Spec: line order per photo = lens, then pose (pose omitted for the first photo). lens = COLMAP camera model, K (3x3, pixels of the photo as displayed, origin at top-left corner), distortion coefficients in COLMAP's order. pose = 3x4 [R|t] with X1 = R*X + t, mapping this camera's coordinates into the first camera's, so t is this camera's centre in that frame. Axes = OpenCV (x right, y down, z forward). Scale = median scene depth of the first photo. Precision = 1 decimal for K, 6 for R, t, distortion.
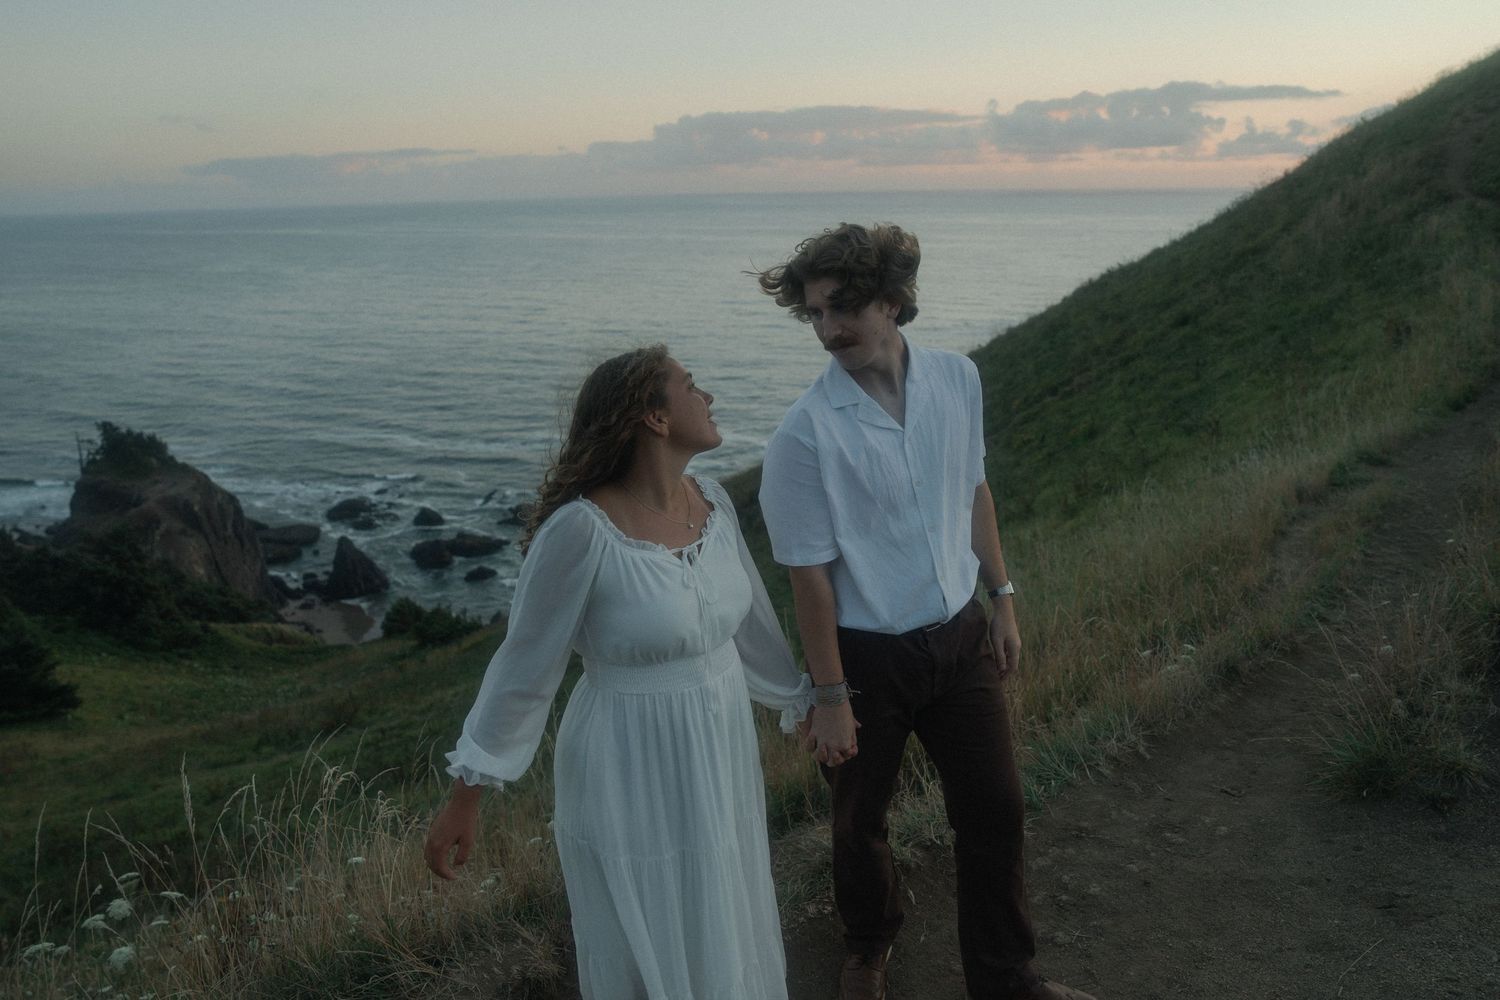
lens RADIAL K [[1054.7, 0, 752.4], [0, 1054.7, 504.2], [0, 0, 1]] dist [-0.013024, 0.001953]
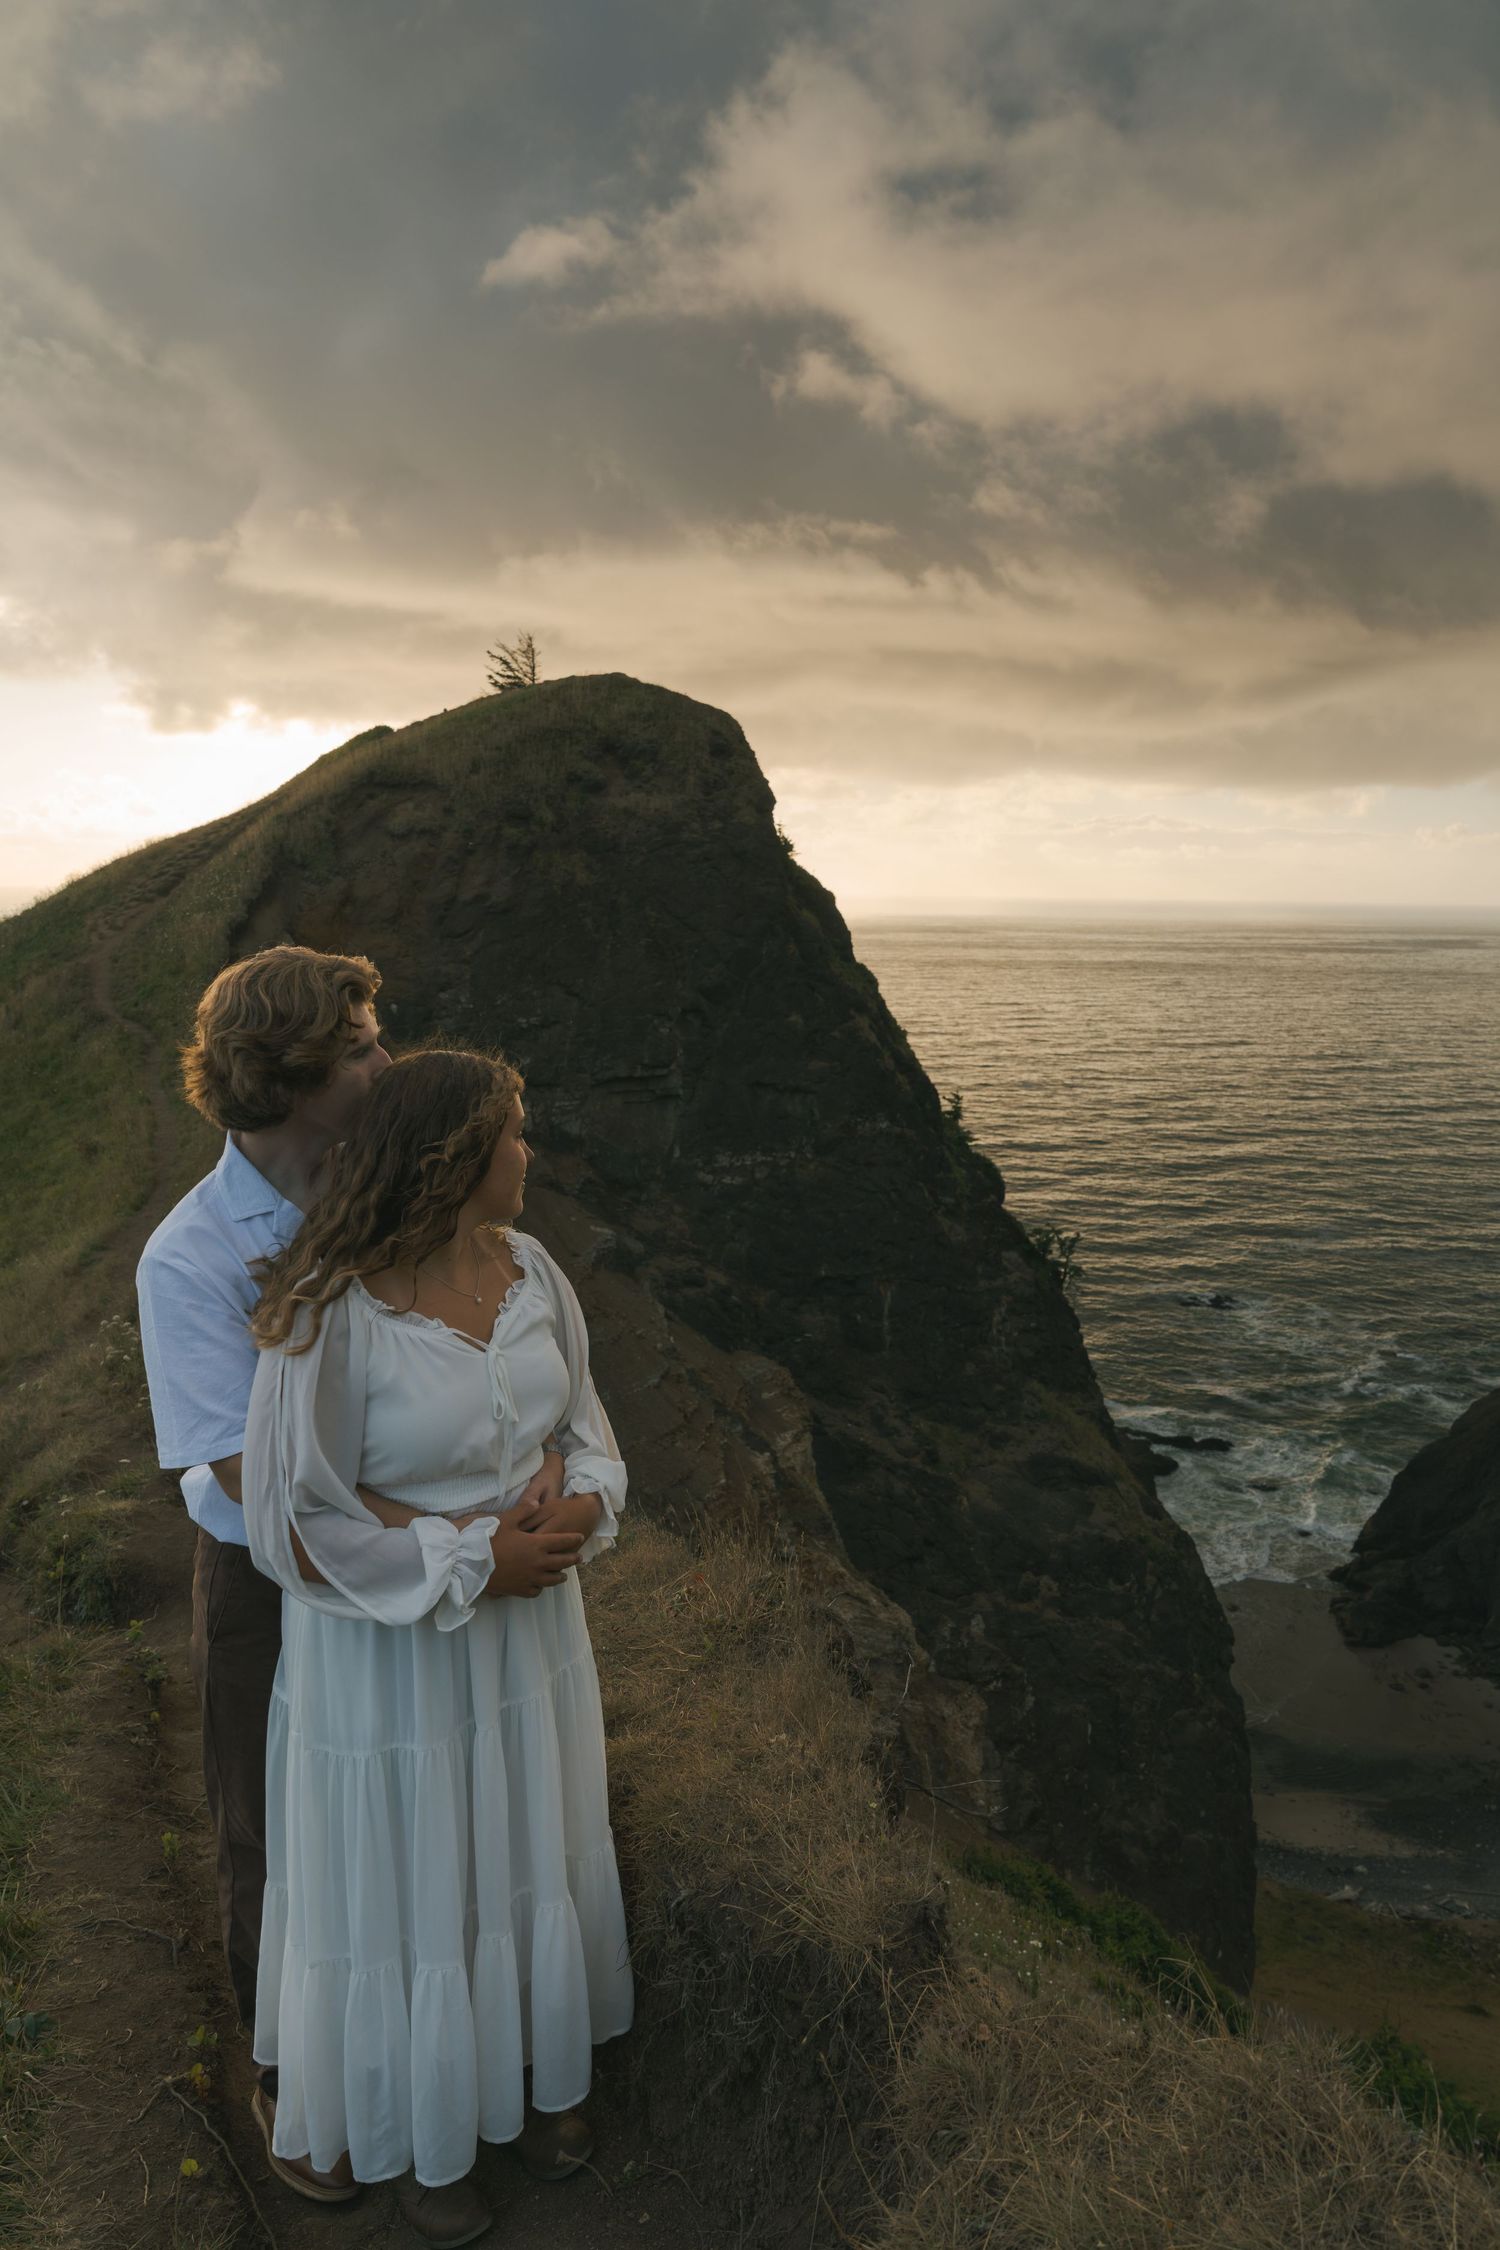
lens RADIAL K [[1582.1, 0, 766.8], [0, 1582.1, 1123.2], [0, 0, 1]] dist [-0.013024, 0.001953]
pose [[0.564264, -0.084382, 0.821271, -0.337691], [0.199746, 0.979163, -0.036633, 0.028217], [-0.801066, 0.184716, 0.569362, -0.521369]]
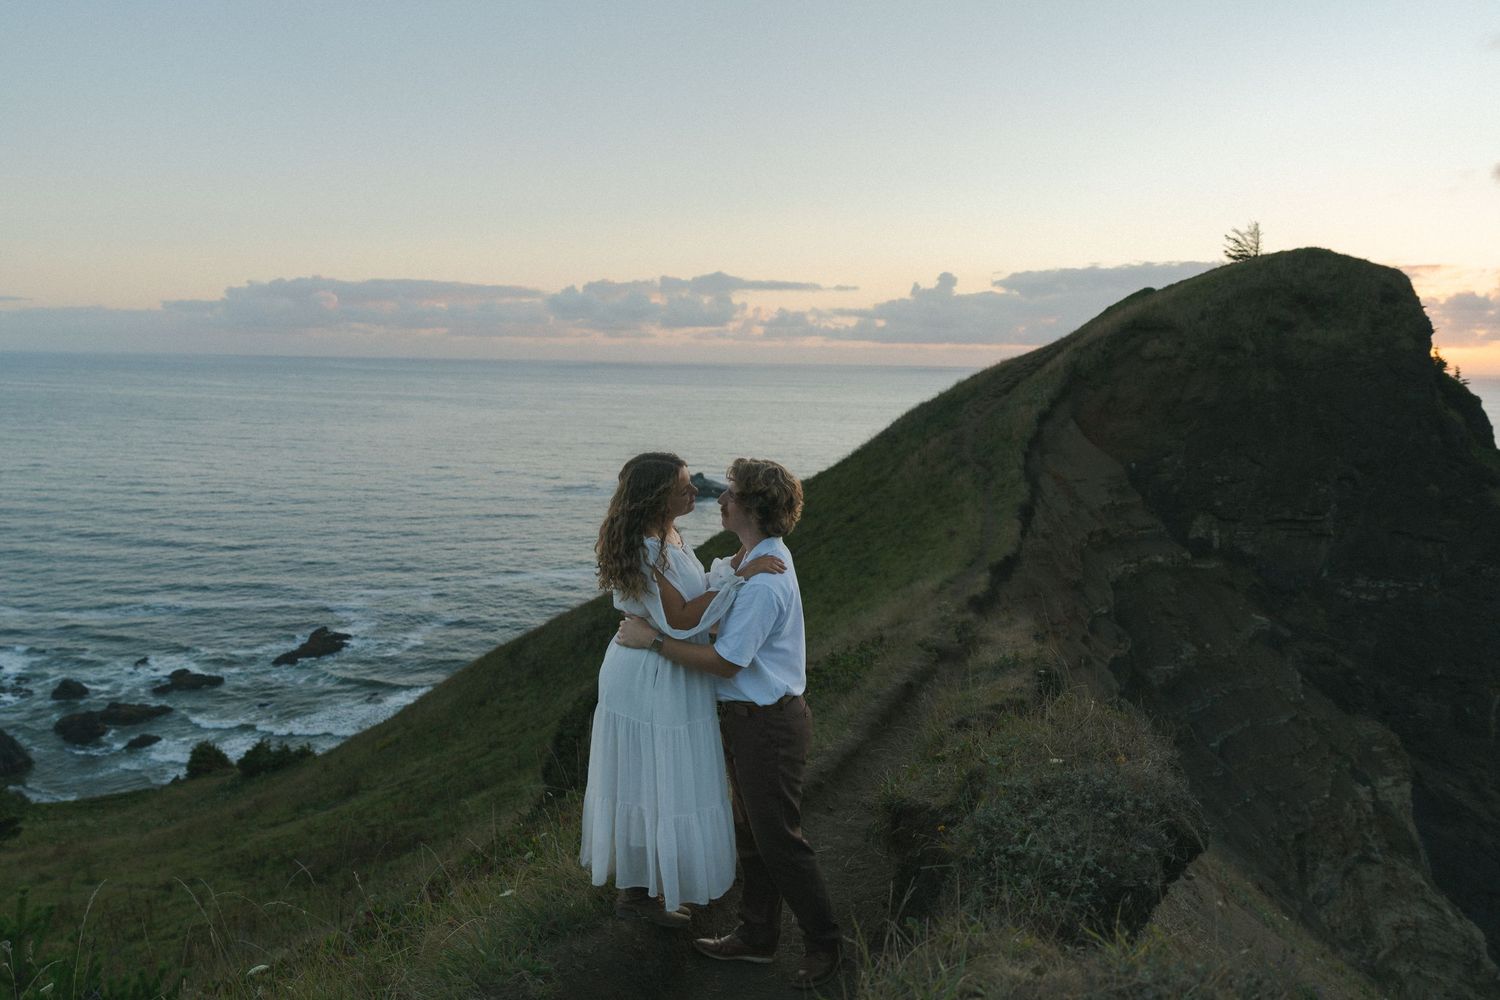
lens RADIAL K [[1054.7, 0, 757.8], [0, 1054.7, 512.1], [0, 0, 1]] dist [-0.013024, 0.001953]
pose [[0.931426, -0.002964, 0.363919, -0.477091], [0.053208, 0.990331, -0.128118, 0.054206], [-0.360021, 0.138695, 0.922577, -0.760434]]
